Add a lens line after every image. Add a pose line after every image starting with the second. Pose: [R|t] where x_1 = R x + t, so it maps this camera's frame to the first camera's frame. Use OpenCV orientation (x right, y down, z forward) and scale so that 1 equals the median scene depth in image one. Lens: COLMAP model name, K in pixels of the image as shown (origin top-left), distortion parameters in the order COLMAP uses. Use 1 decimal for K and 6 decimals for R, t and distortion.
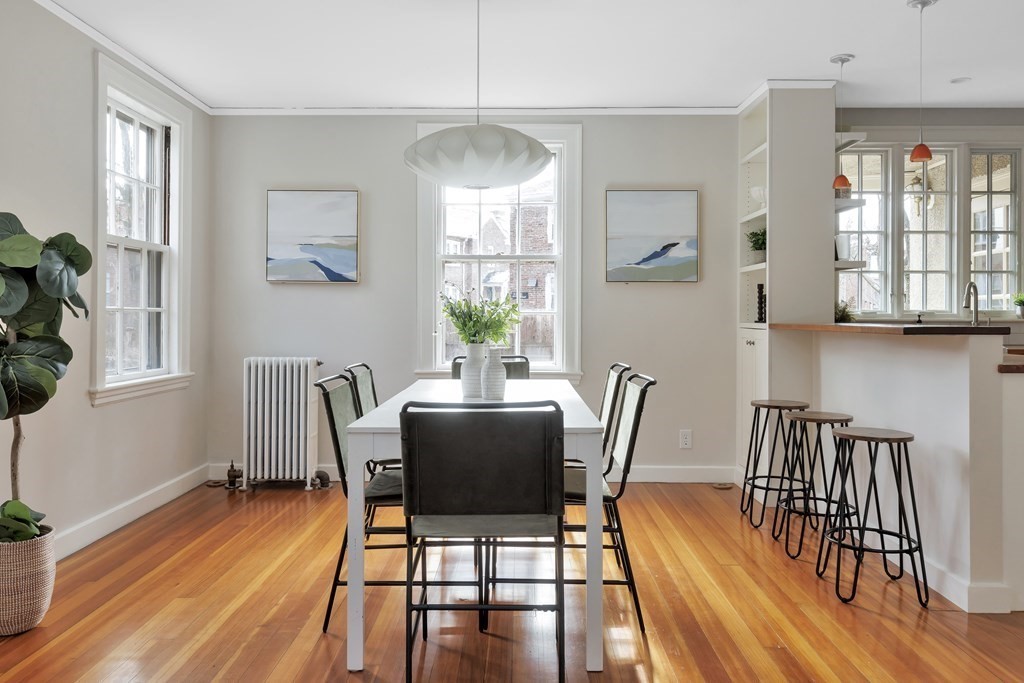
lens RADIAL K [[1215.9, 0, 512.0], [0, 1215.9, 341.5], [0, 0, 1]] dist [-0.001121, 0.007588]
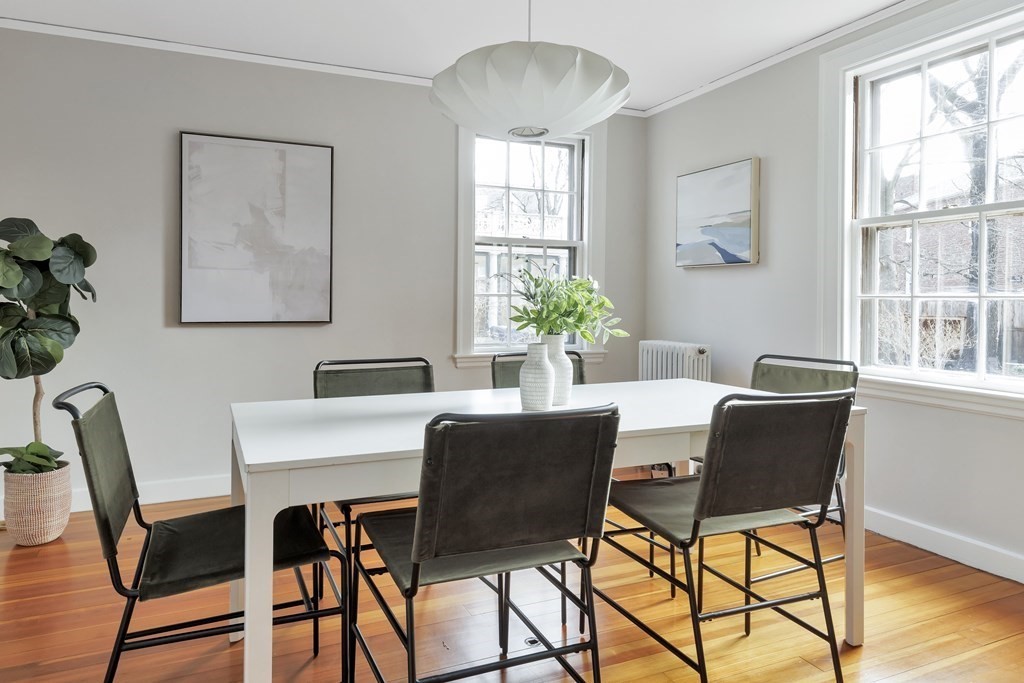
lens RADIAL K [[597.7, 0, 511.9], [0, 597.7, 301.0], [0, 0, 1]] dist [-0.000888, -0.000174]
pose [[0.373825, -0.004753, -0.927487, 0.229352], [-0.020402, 0.999703, -0.013346, -0.011861], [0.927275, 0.023912, 0.373617, 0.728947]]
